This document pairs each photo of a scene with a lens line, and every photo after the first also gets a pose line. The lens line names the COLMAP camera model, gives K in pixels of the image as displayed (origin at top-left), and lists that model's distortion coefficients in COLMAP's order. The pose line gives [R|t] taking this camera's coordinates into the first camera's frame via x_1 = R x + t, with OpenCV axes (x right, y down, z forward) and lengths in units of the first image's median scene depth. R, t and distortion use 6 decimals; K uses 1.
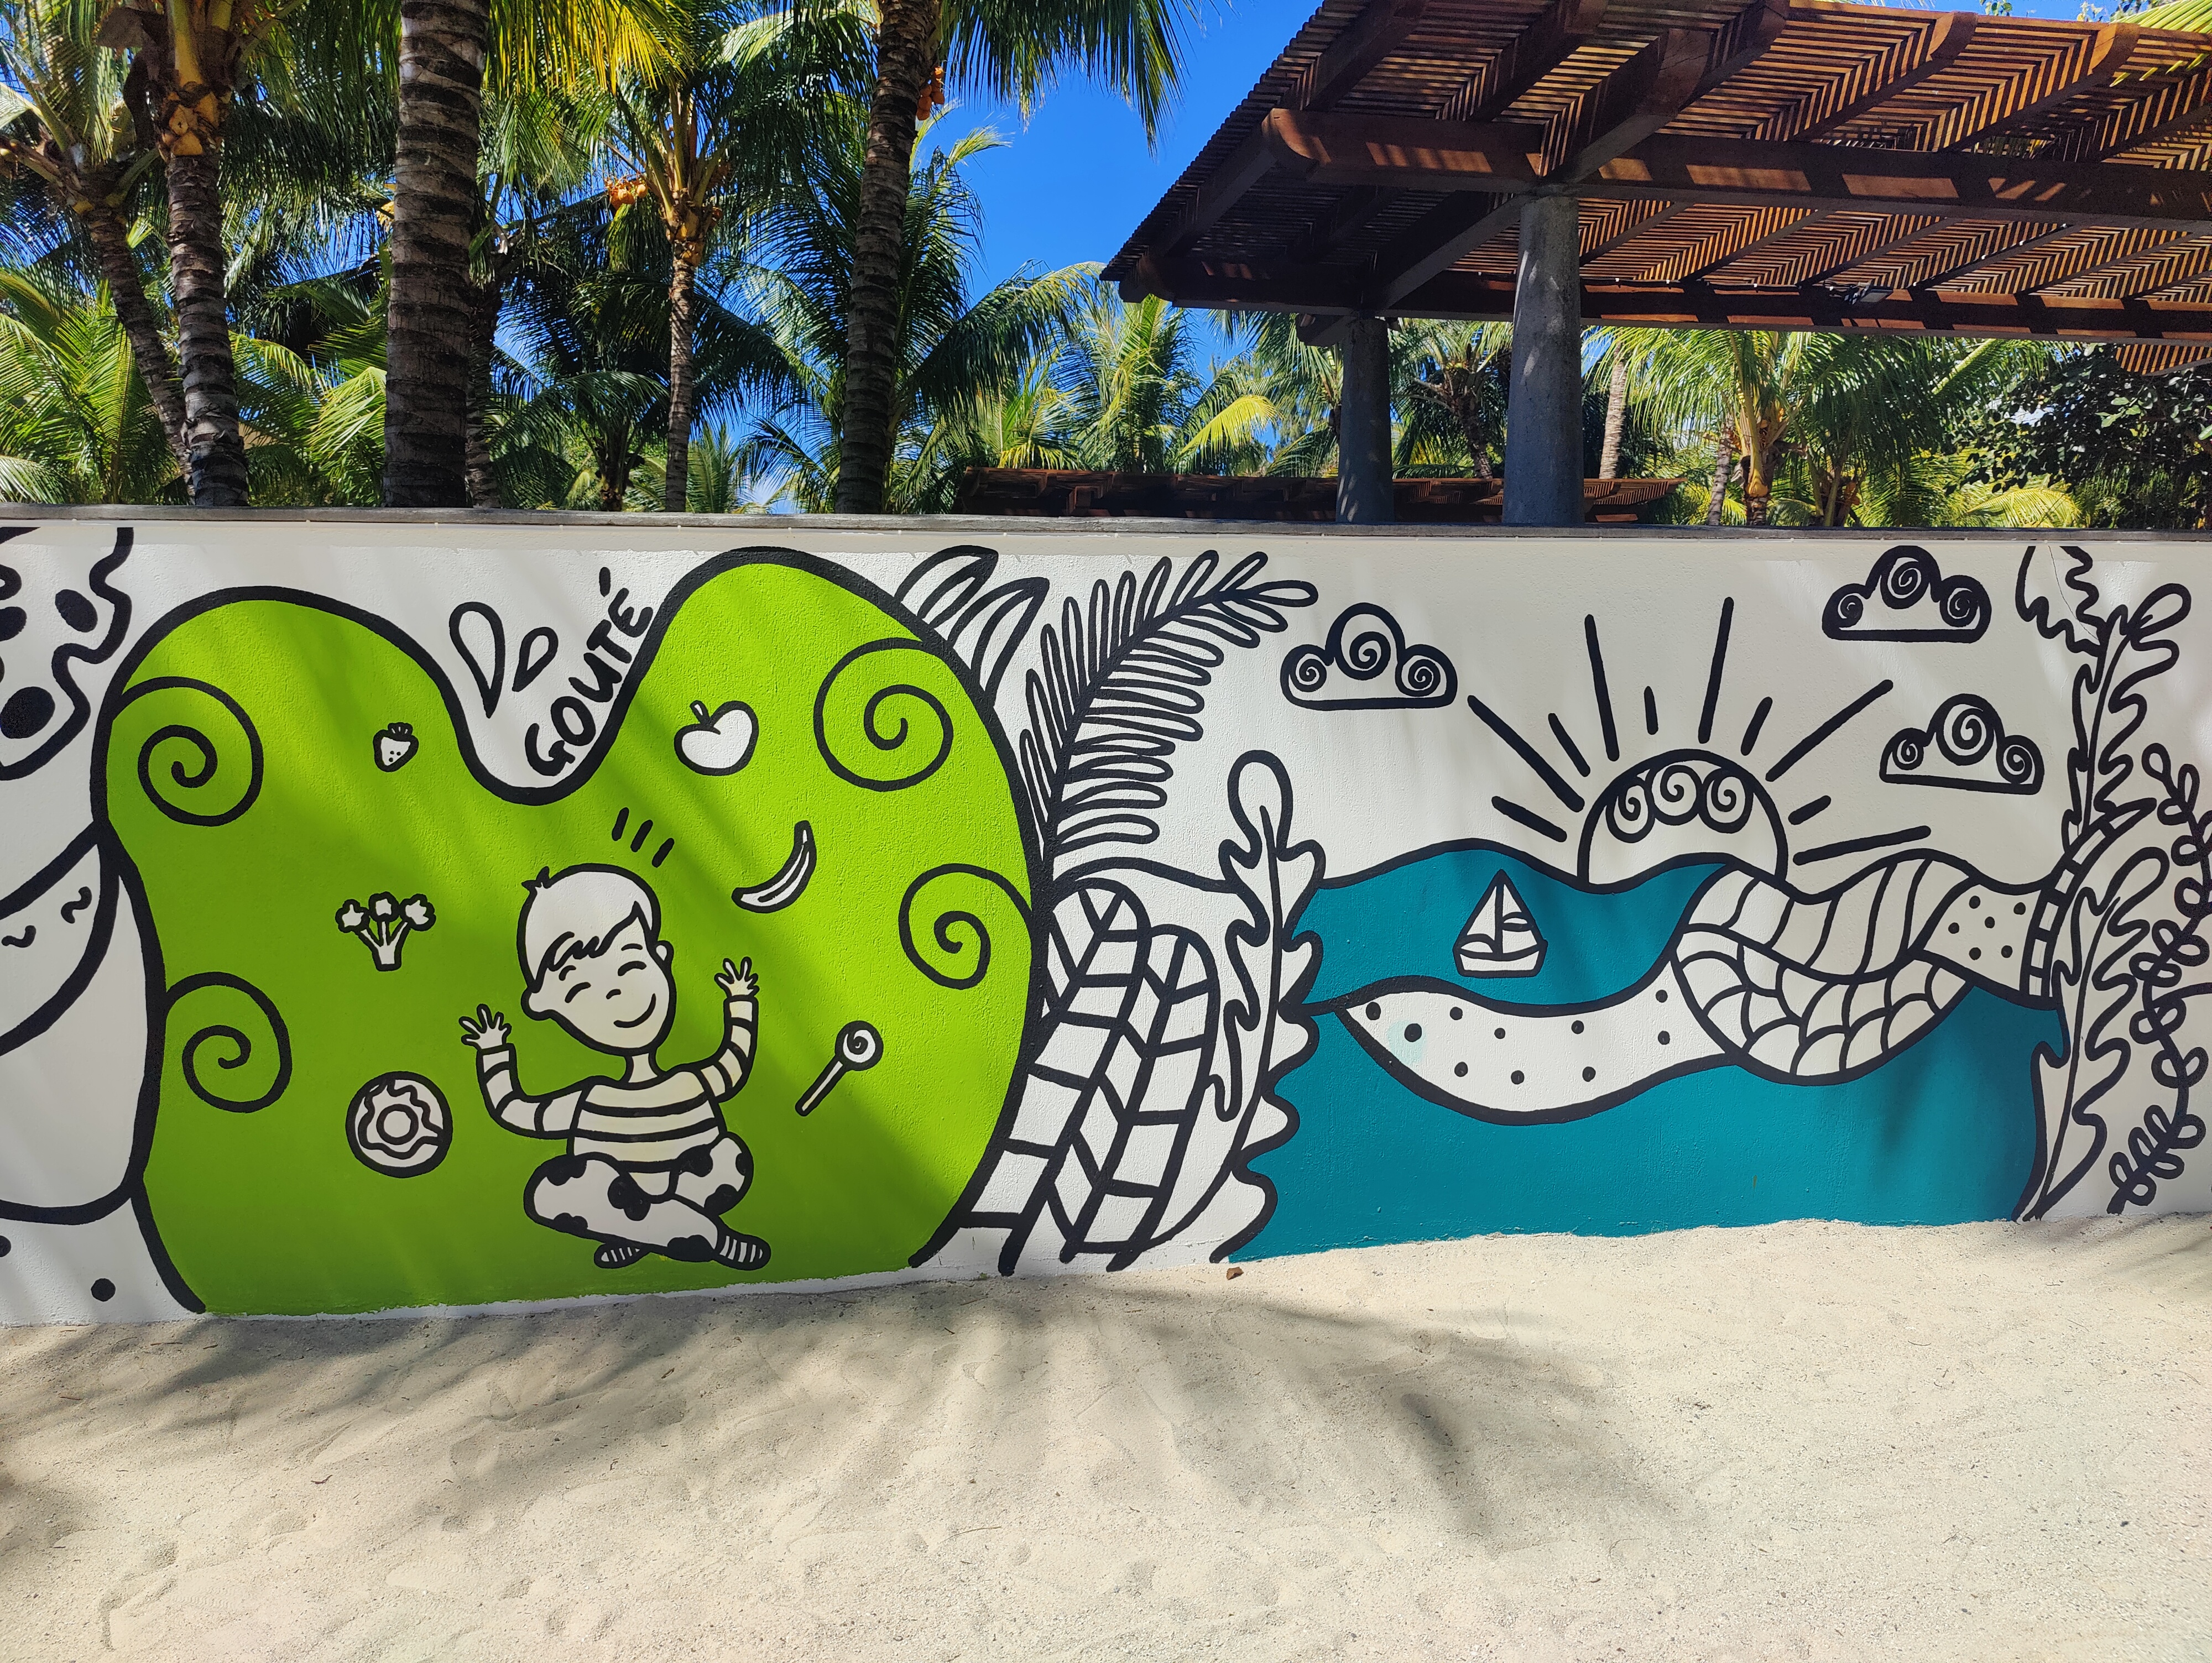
lens RADIAL K [[1533.0, 0, 1116.8], [0, 1533.0, 830.6], [0, 0, 1]] dist [0.035793, -0.036007]
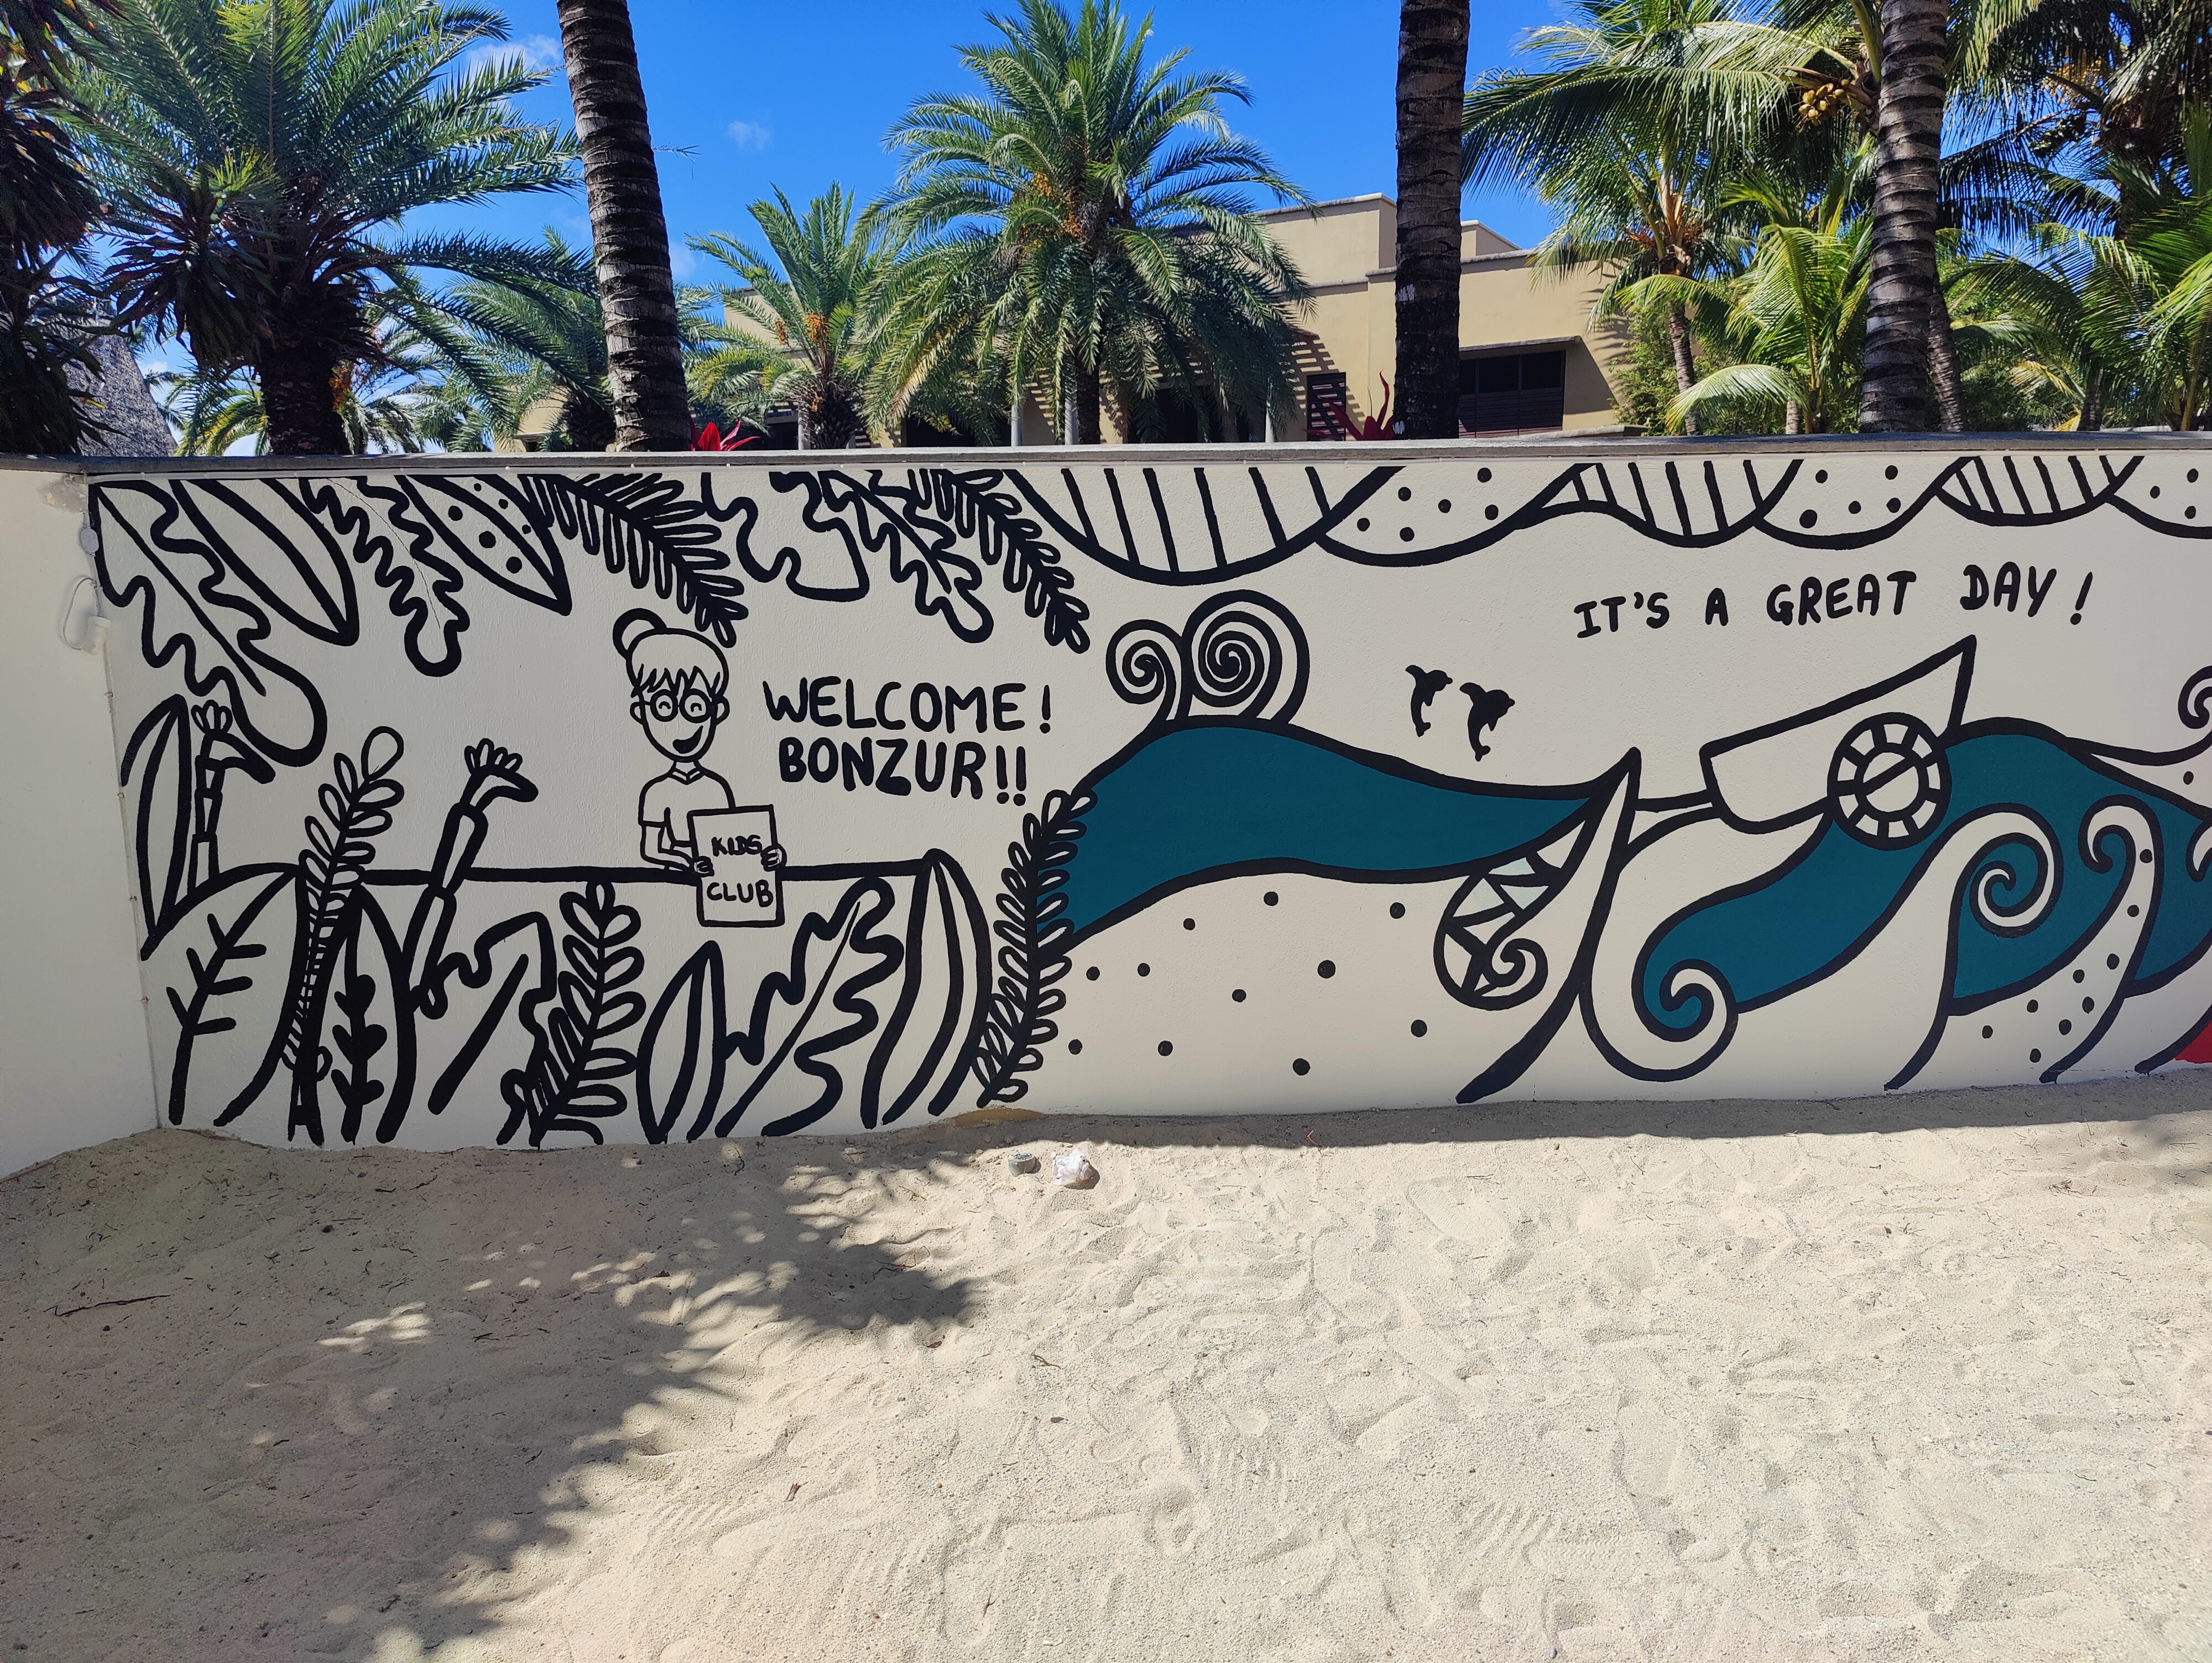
lens RADIAL K [[1533.0, 0, 1110.3], [0, 1533.0, 840.3], [0, 0, 1]] dist [0.035793, -0.036007]
pose [[0.739481, 0.104376, -0.665037, -1.055468], [-0.045452, 0.993394, 0.105372, 0.059978], [0.671642, -0.047693, 0.739340, -0.857940]]
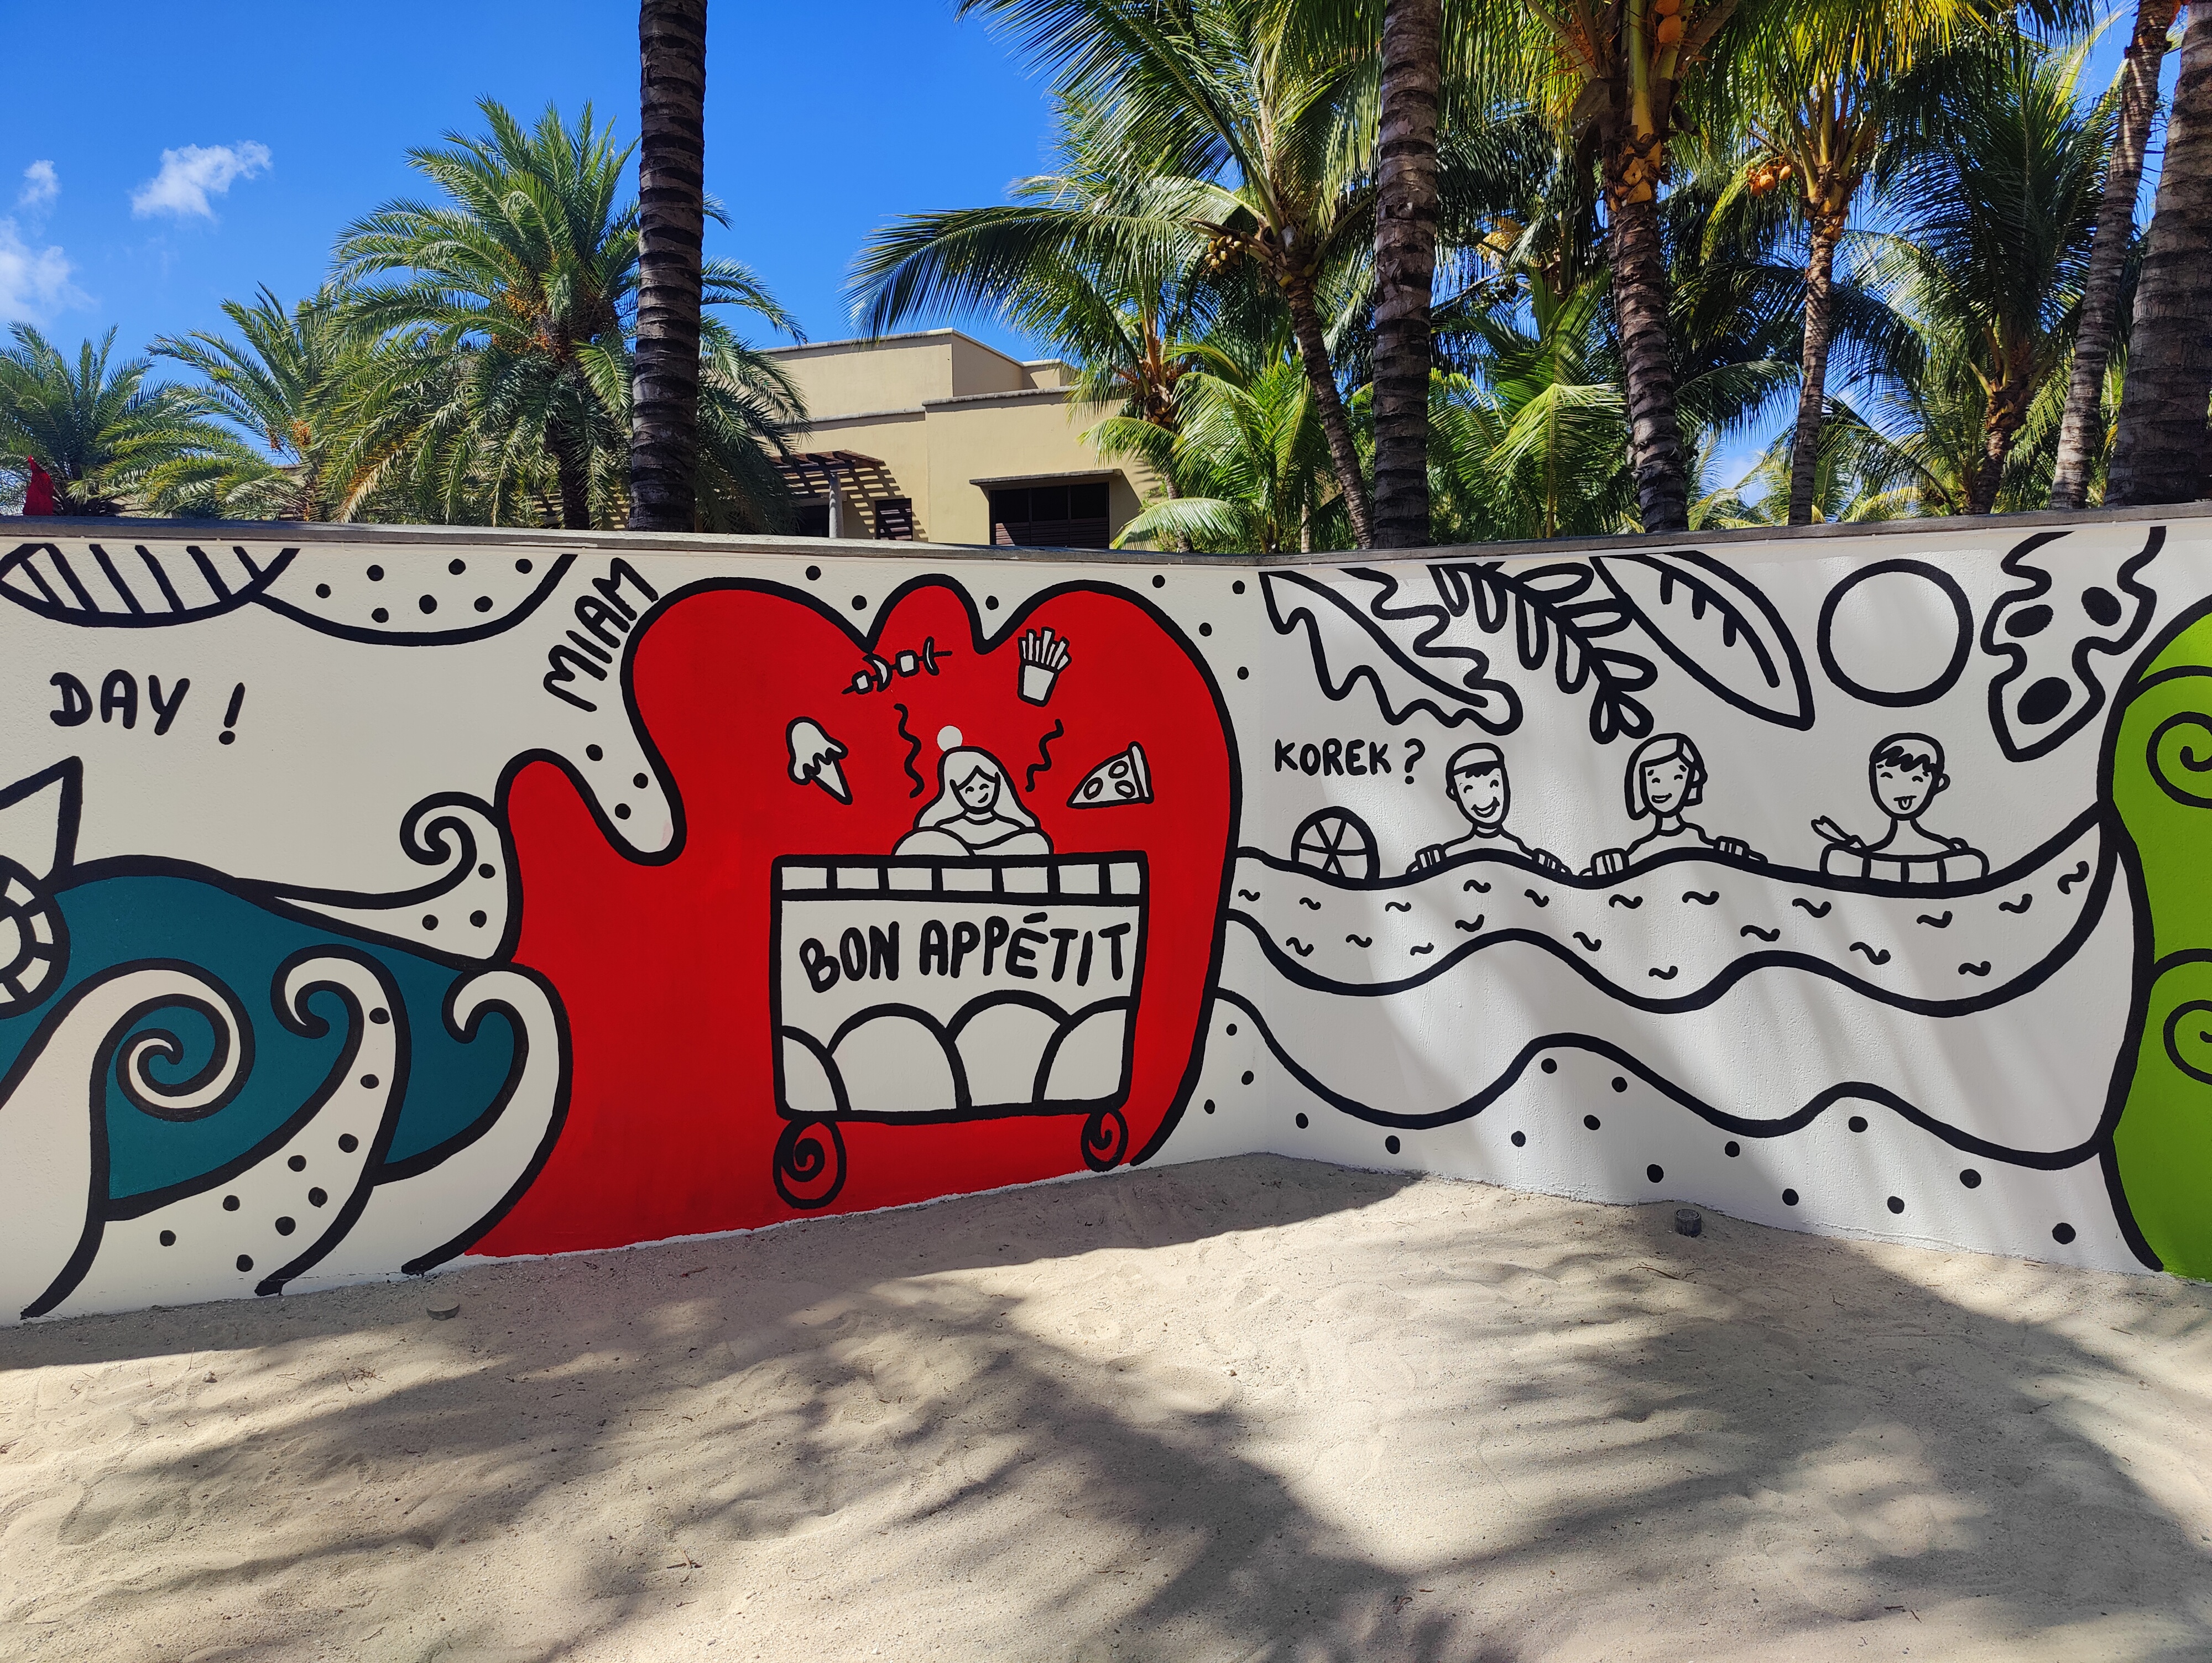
lens RADIAL K [[1533.0, 0, 1097.6], [0, 1533.0, 832.5], [0, 0, 1]] dist [0.035793, -0.036007]
pose [[0.837068, 0.040622, -0.545589, -0.480469], [-0.038921, 0.999134, 0.014677, 0.019936], [0.545713, 0.008950, 0.837924, -0.210127]]
